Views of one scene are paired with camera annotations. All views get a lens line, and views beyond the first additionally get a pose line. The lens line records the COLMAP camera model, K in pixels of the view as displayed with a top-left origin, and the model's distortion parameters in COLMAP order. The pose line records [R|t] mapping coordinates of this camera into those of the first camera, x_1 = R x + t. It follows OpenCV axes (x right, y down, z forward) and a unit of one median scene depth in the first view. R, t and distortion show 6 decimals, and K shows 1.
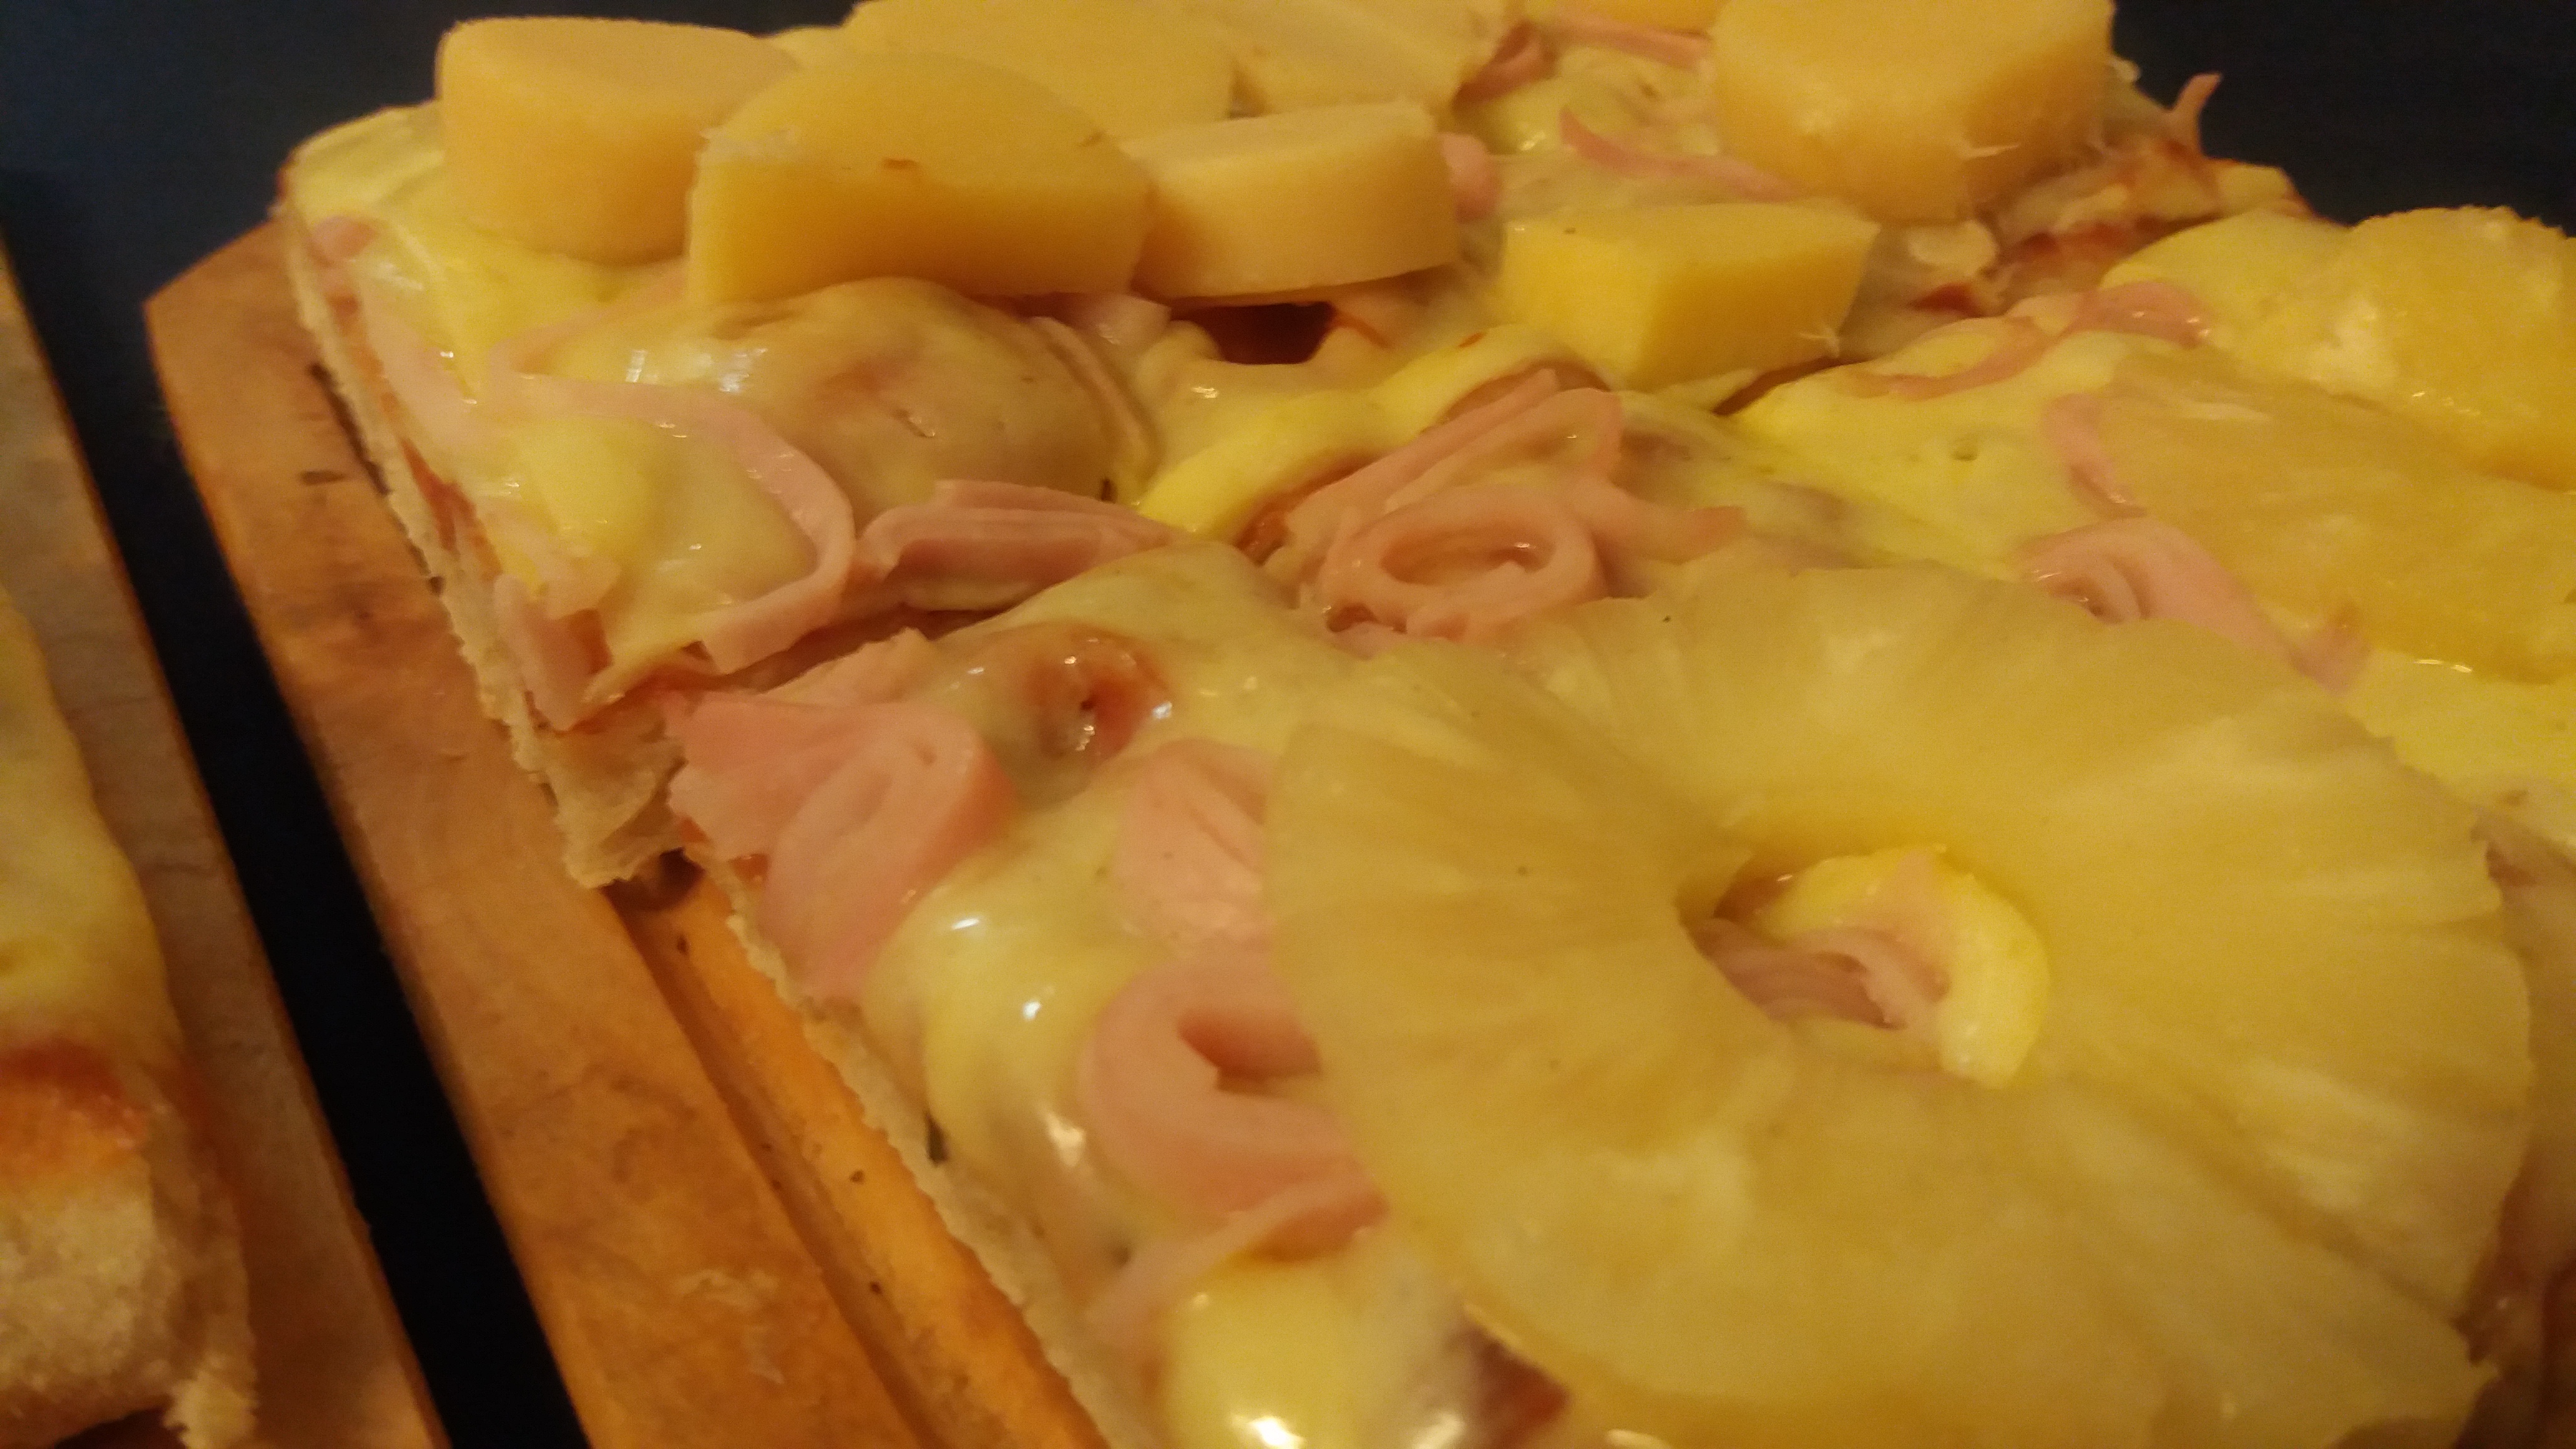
lens RADIAL K [[2058.7, 0, 1288.0], [0, 2058.7, 724.5], [0, 0, 1]] dist [-0.004379, -0.001683]
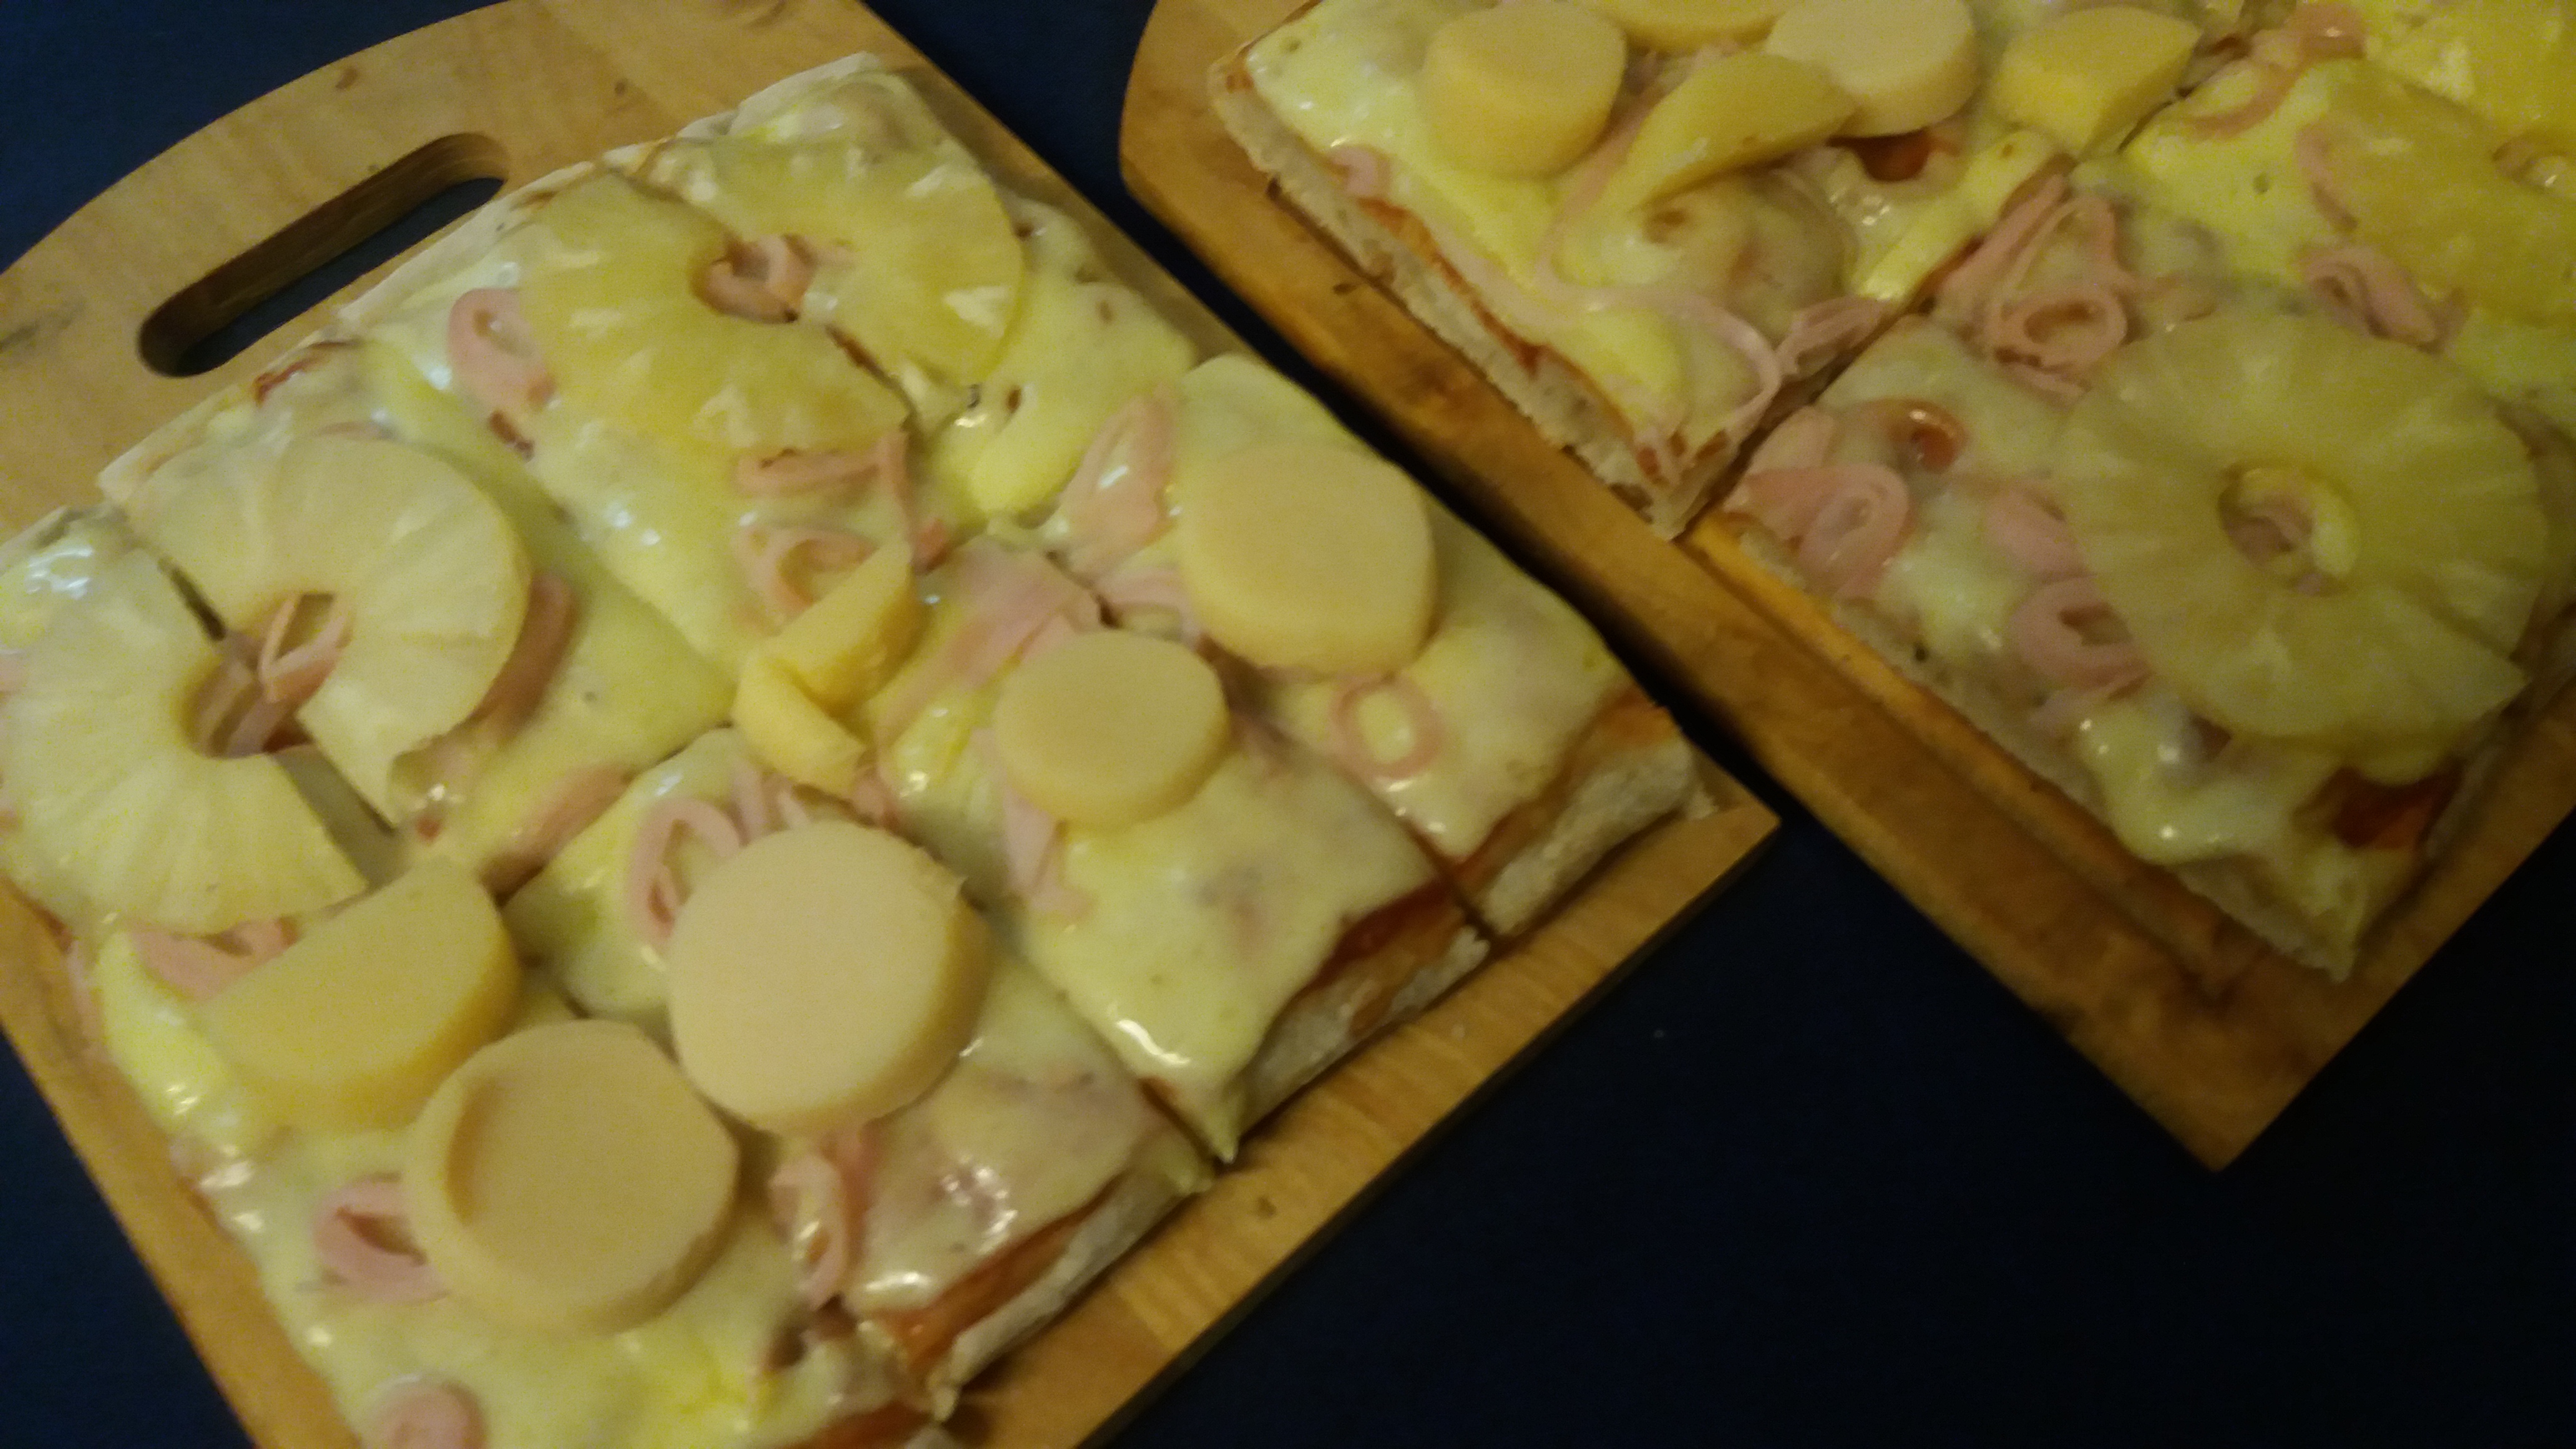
lens RADIAL K [[2058.7, 0, 1288.0], [0, 2058.7, 724.5], [0, 0, 1]] dist [-0.004379, -0.001683]
pose [[0.984063, -0.165276, 0.065601, -0.896402], [0.119335, 0.887327, 0.445431, -0.747659], [-0.131829, -0.430504, 0.892909, -0.941591]]
